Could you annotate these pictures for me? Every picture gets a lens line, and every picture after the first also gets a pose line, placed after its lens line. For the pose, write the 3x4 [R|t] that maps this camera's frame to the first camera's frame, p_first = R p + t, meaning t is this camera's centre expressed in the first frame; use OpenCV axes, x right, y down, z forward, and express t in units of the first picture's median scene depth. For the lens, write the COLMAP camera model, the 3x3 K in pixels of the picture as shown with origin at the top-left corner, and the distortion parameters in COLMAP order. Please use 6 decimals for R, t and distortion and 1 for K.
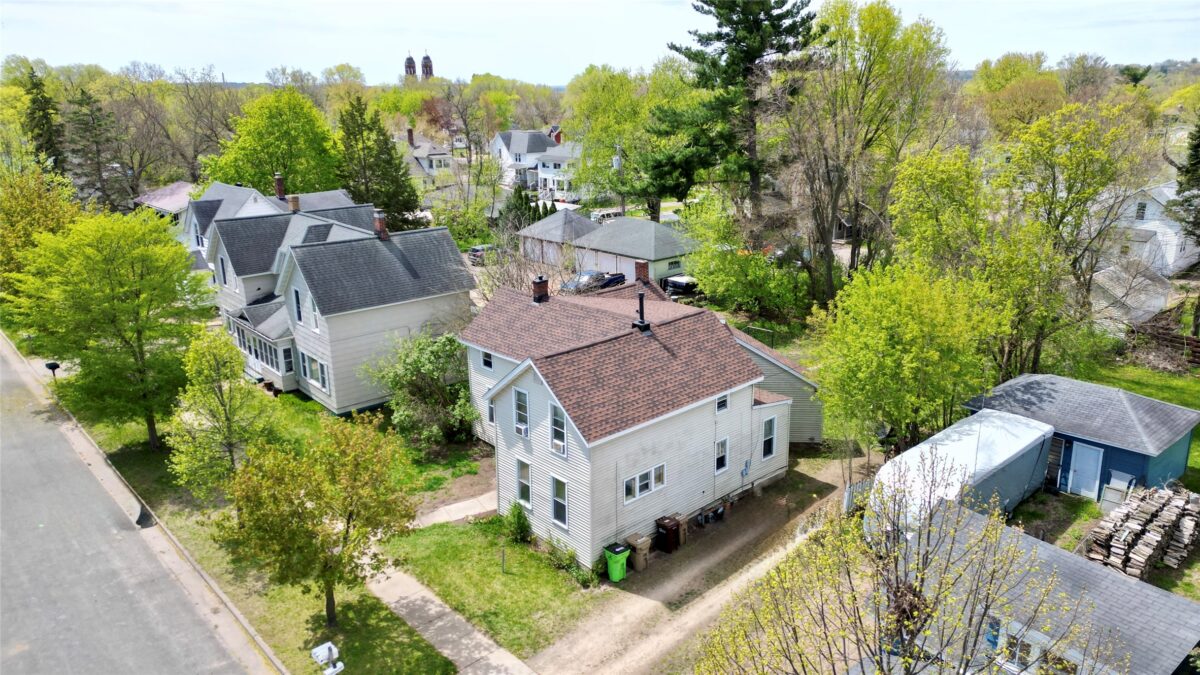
lens RADIAL K [[849.6, 0, 604.2], [0, 849.6, 334.0], [0, 0, 1]] dist [0.149273, -0.333603]
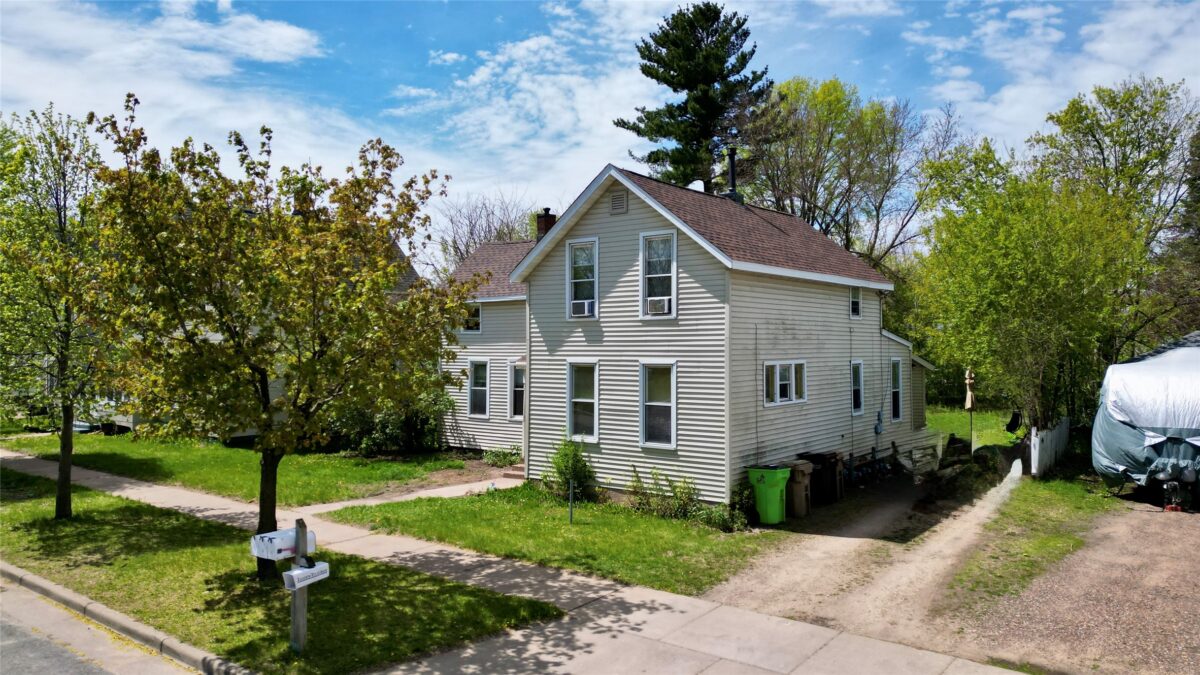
lens RADIAL K [[844.0, 0, 597.9], [0, 844.0, 337.3], [0, 0, 1]] dist [0.038930, -0.004379]
pose [[0.986115, 0.008663, 0.165837, -0.187649], [0.041185, 0.954680, -0.294770, 0.315277], [-0.160874, 0.297507, 0.941068, 0.425857]]
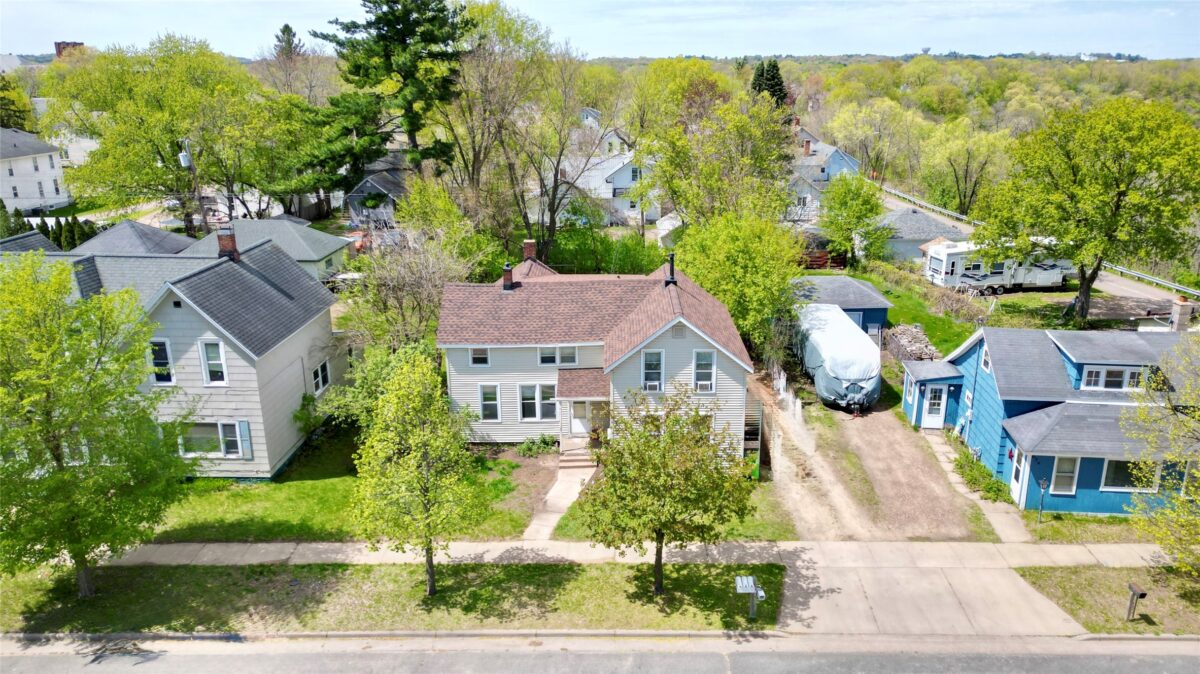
lens RADIAL K [[868.3, 0, 630.4], [0, 868.3, 341.2], [0, 0, 1]] dist [0.058249, -0.060861]
pose [[0.672049, -0.214663, 0.708710, -0.903514], [0.206432, 0.973430, 0.099091, -0.062027], [-0.711151, 0.079707, 0.698506, 0.230033]]
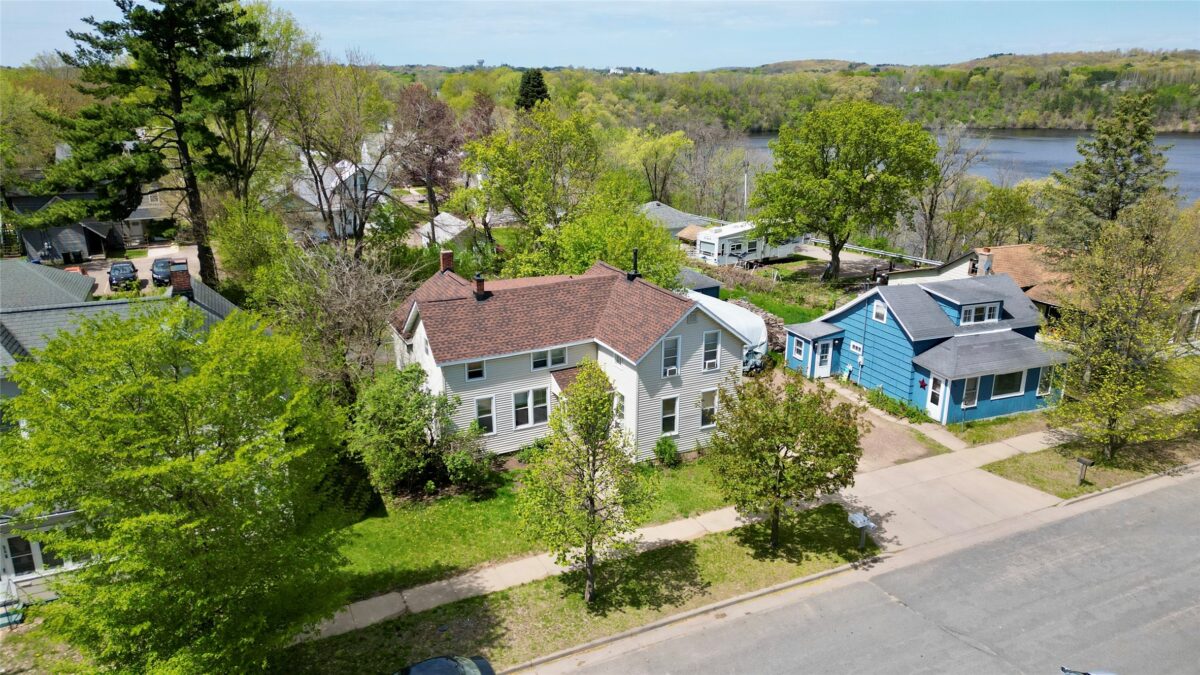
lens RADIAL K [[844.0, 0, 597.9], [0, 844.0, 337.3], [0, 0, 1]] dist [0.038930, -0.004379]
pose [[0.286657, -0.274064, 0.917996, -1.193340], [0.272515, 0.941952, 0.196119, -0.190268], [-0.918457, 0.193949, 0.344704, 0.680458]]
